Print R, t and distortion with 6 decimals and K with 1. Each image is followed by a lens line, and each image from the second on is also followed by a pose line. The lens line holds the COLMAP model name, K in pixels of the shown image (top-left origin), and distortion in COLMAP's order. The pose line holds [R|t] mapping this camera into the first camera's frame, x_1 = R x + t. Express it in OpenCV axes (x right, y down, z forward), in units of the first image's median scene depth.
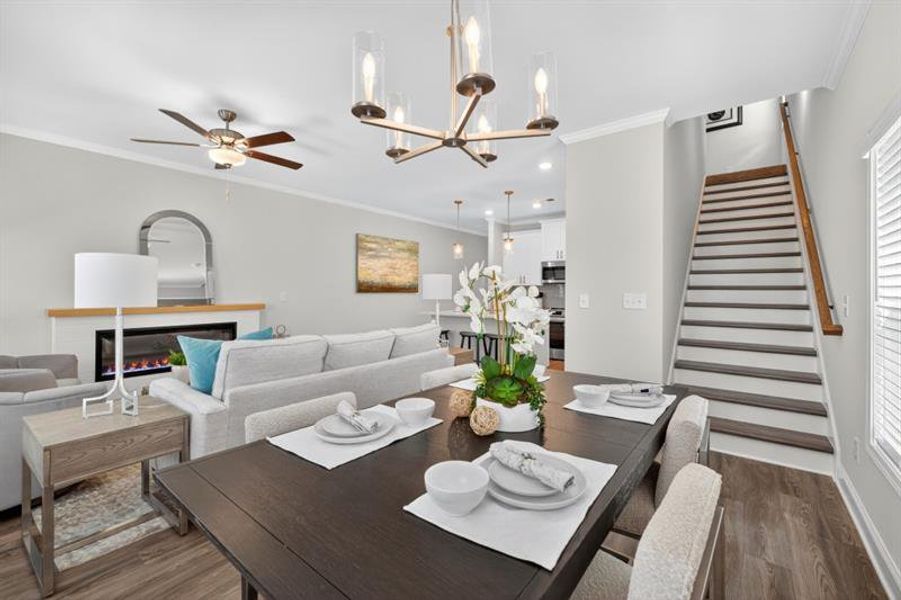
lens RADIAL K [[377.9, 0, 450.7], [0, 377.9, 290.4], [0, 0, 1]] dist [0.002907, 0.000165]
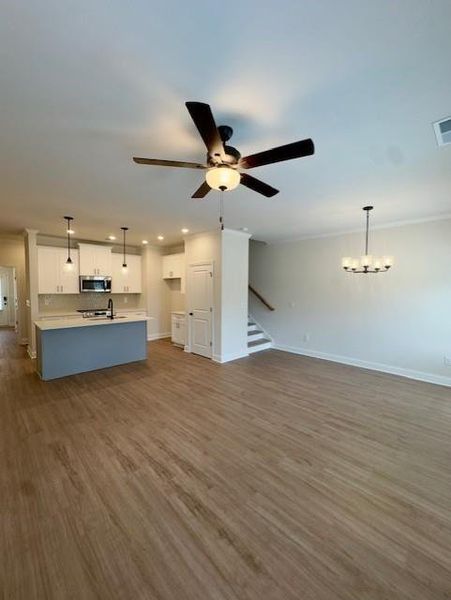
lens RADIAL K [[243.2, 0, 225.2], [0, 243.2, 302.7], [0, 0, 1]] dist [-0.000478, -0.000156]
pose [[0.140022, -0.051541, 0.988806, -0.293465], [-0.023046, 0.998204, 0.055295, -0.023119], [-0.989880, -0.030531, 0.138582, 0.234100]]
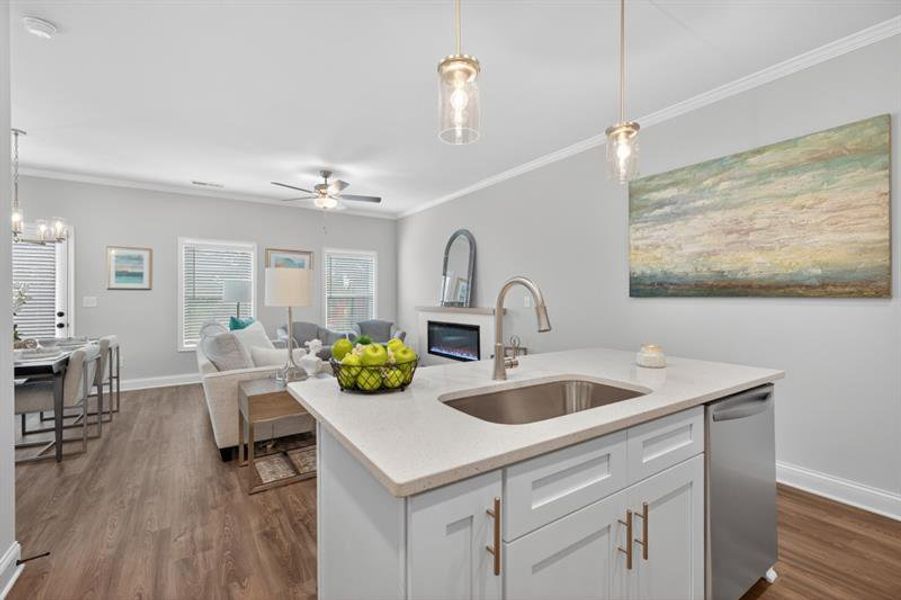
lens RADIAL K [[393.7, 0, 450.3], [0, 393.7, 294.8], [0, 0, 1]] dist [0.001928, -0.000225]
pose [[-0.322079, -0.003987, -0.946705, 0.177849], [0.005060, 0.999970, -0.005933, 0.002521], [0.946699, -0.006701, -0.322049, 0.492332]]
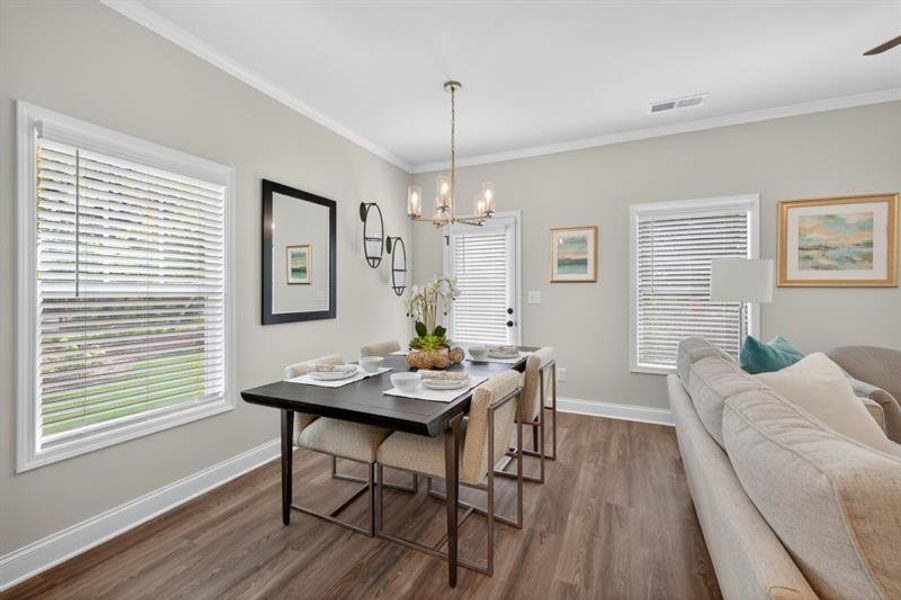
lens RADIAL K [[377.2, 0, 452.0], [0, 377.2, 295.6], [0, 0, 1]] dist [0.004103, 0.000368]
pose [[-0.975401, 0.002772, -0.220418, 0.056680], [0.001436, 0.999980, 0.006223, 0.001731], [0.220431, 0.005753, -0.975386, 0.316423]]
